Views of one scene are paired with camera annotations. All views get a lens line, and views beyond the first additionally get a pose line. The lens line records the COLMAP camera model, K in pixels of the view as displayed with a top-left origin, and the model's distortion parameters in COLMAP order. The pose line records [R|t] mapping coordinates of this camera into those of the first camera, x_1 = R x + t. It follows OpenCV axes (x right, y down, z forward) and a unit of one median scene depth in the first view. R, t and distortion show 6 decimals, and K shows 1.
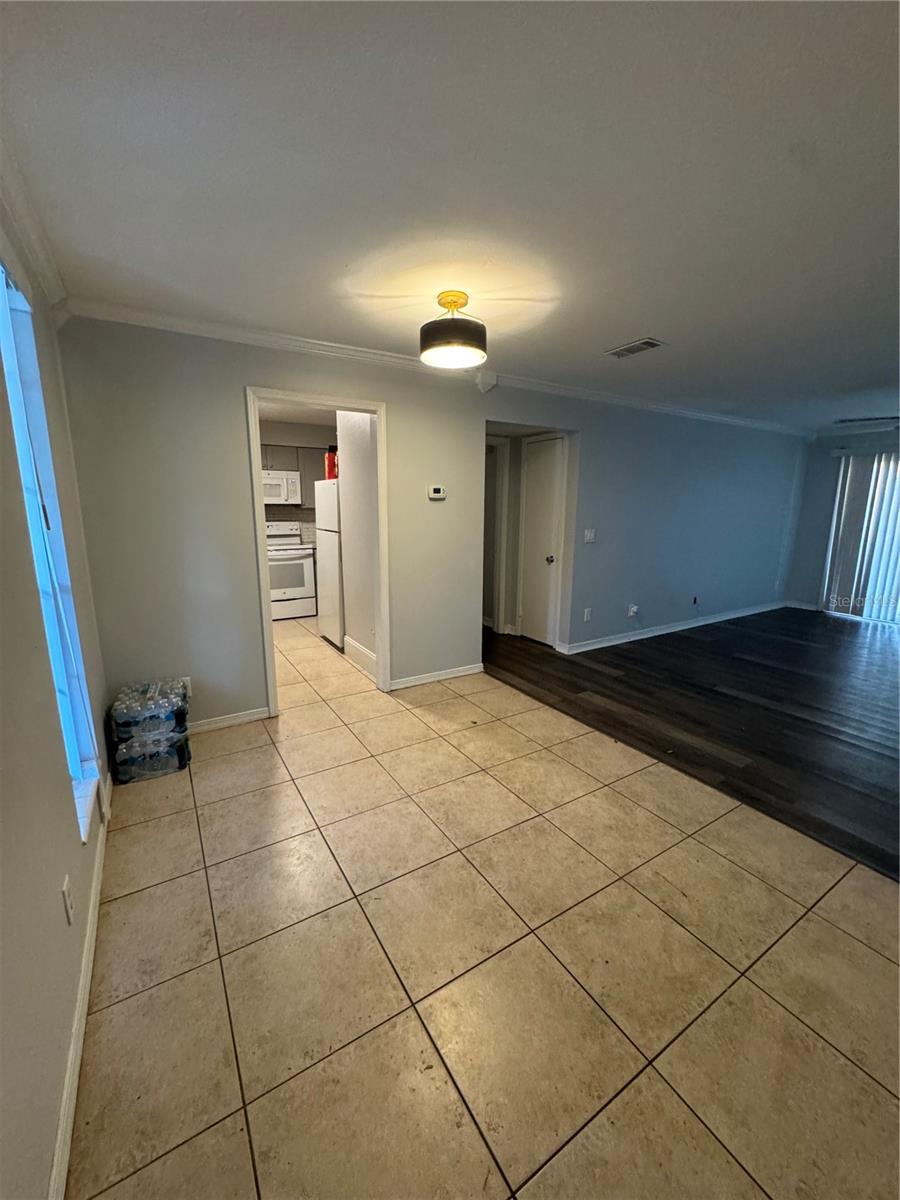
lens RADIAL K [[479.5, 0, 453.5], [0, 479.5, 600.4], [0, 0, 1]] dist [-0.001504, -0.000736]
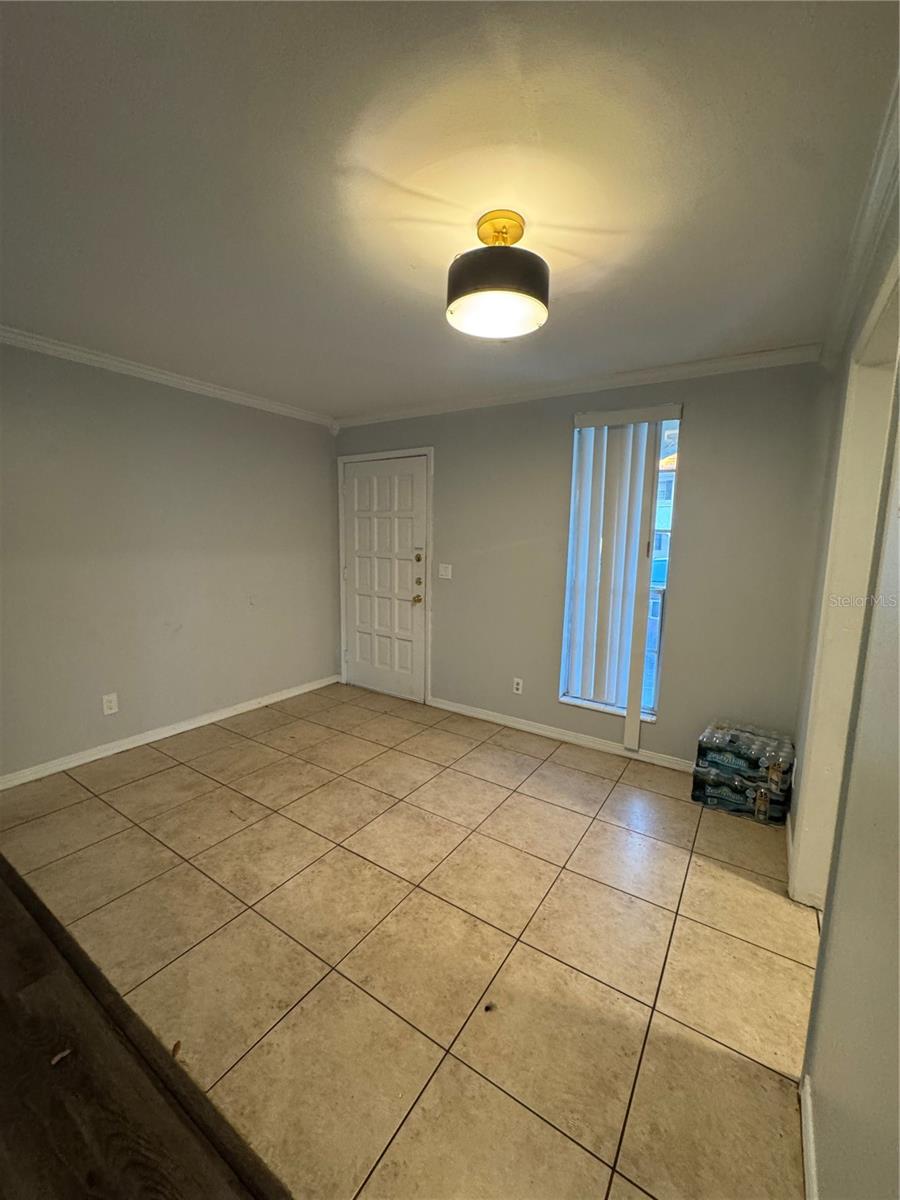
lens RADIAL K [[479.5, 0, 451.6], [0, 479.5, 602.9], [0, 0, 1]] dist [-0.001504, -0.000736]
pose [[-0.910582, 0.031939, -0.412094, 0.299071], [-0.107854, 0.944109, 0.311491, -0.296024], [0.399010, 0.328084, -0.856243, 1.473190]]
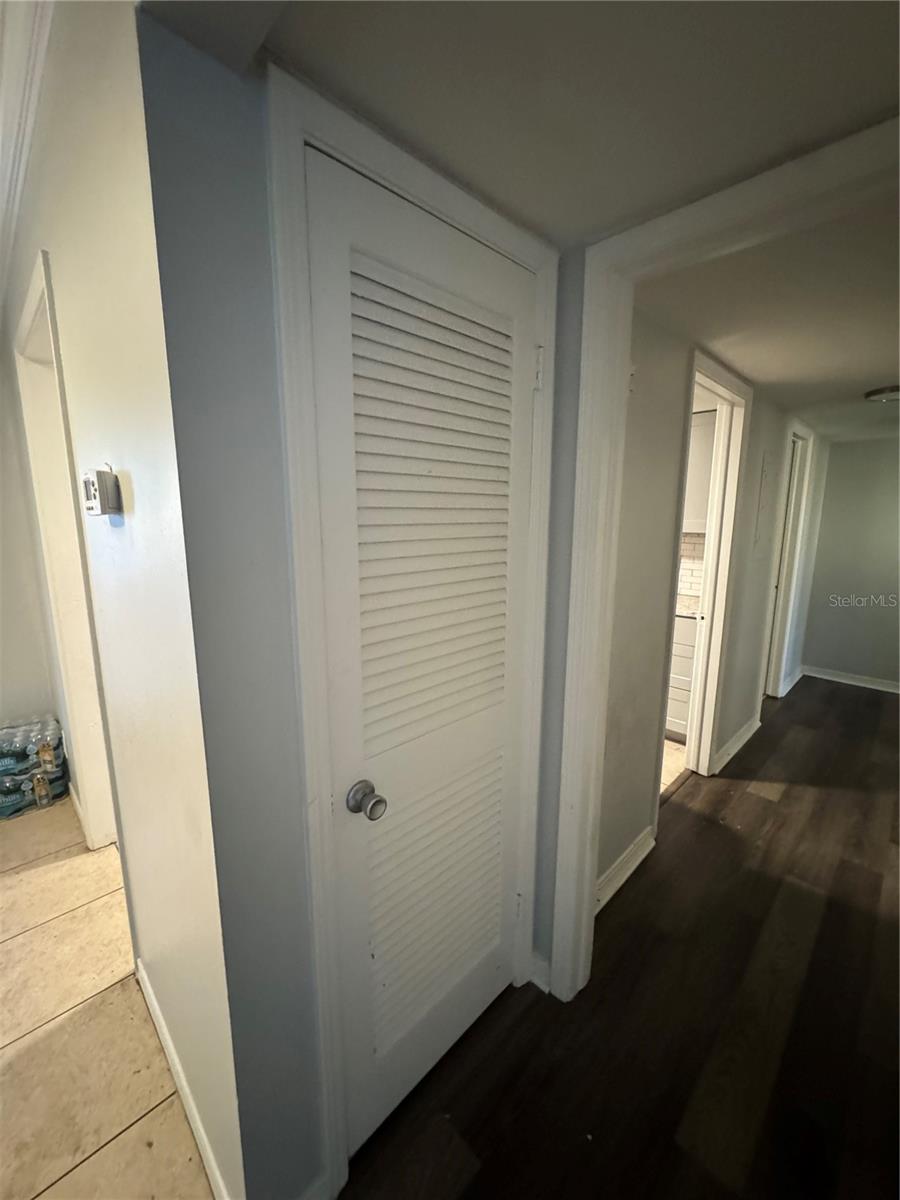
lens RADIAL K [[479.5, 0, 449.1], [0, 479.5, 598.2], [0, 0, 1]] dist [-0.001504, -0.000736]
pose [[0.215721, 0.160385, -0.963193, 0.374023], [-0.196442, 0.973379, 0.118085, -0.323231], [0.956491, 0.163739, 0.241485, 1.511345]]
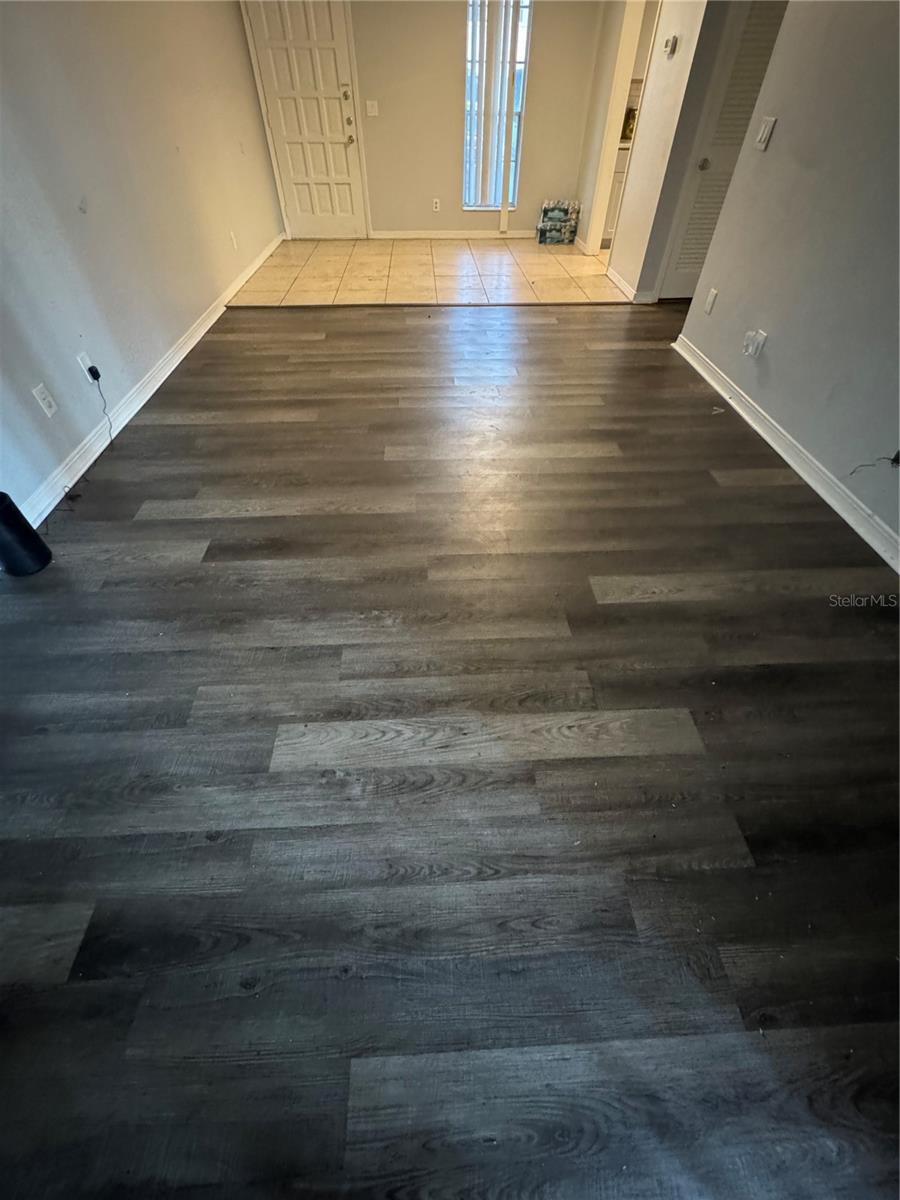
lens RADIAL K [[479.5, 0, 451.3], [0, 479.5, 598.4], [0, 0, 1]] dist [-0.001504, -0.000736]
pose [[-0.490236, 0.630773, -0.601493, 1.845681], [-0.179243, 0.602397, 0.777811, -0.303926], [0.852960, 0.489124, -0.182255, 1.774127]]
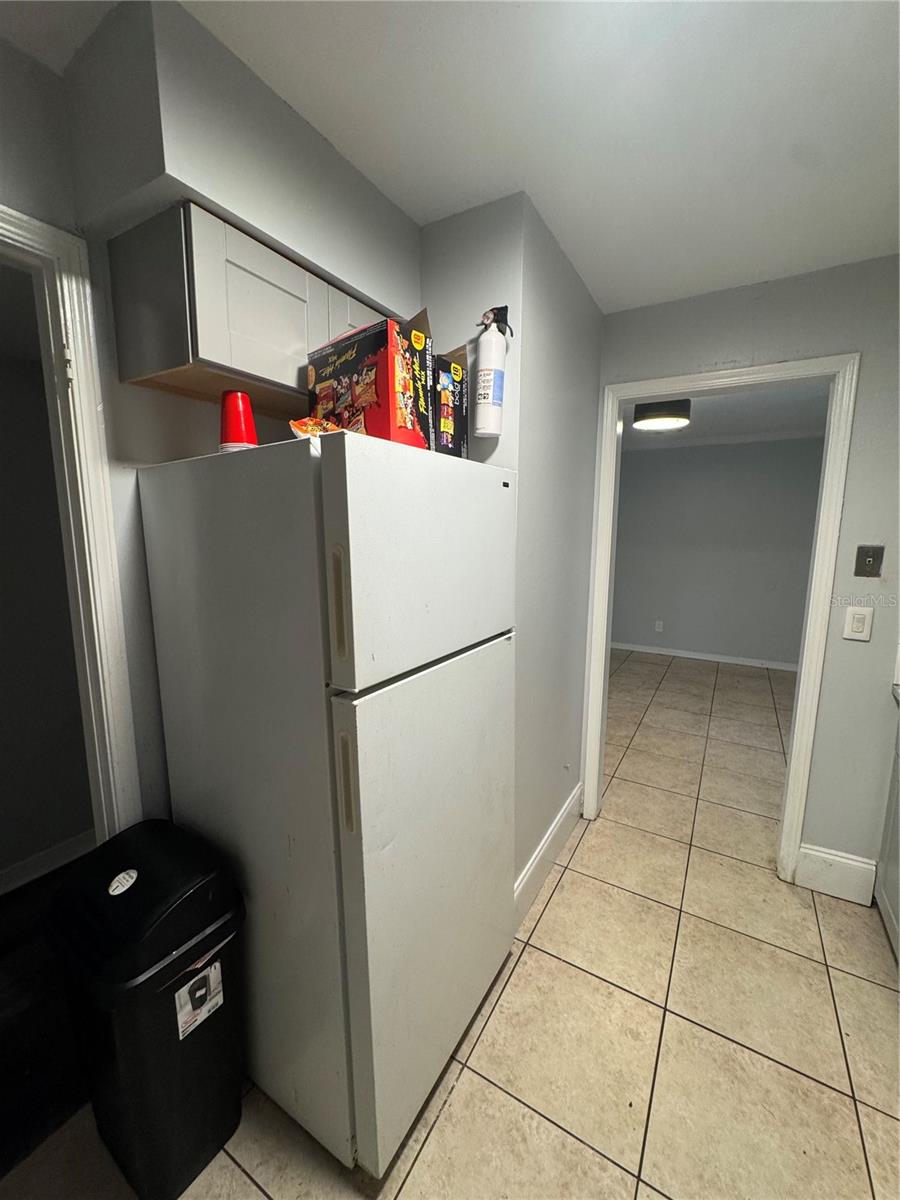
lens RADIAL K [[479.5, 0, 451.9], [0, 479.5, 599.6], [0, 0, 1]] dist [-0.001504, -0.000736]
pose [[-0.456816, -0.141603, 0.878219, -0.829921], [0.166269, 0.956259, 0.240673, -0.402204], [-0.873885, 0.255963, -0.413290, 1.894931]]
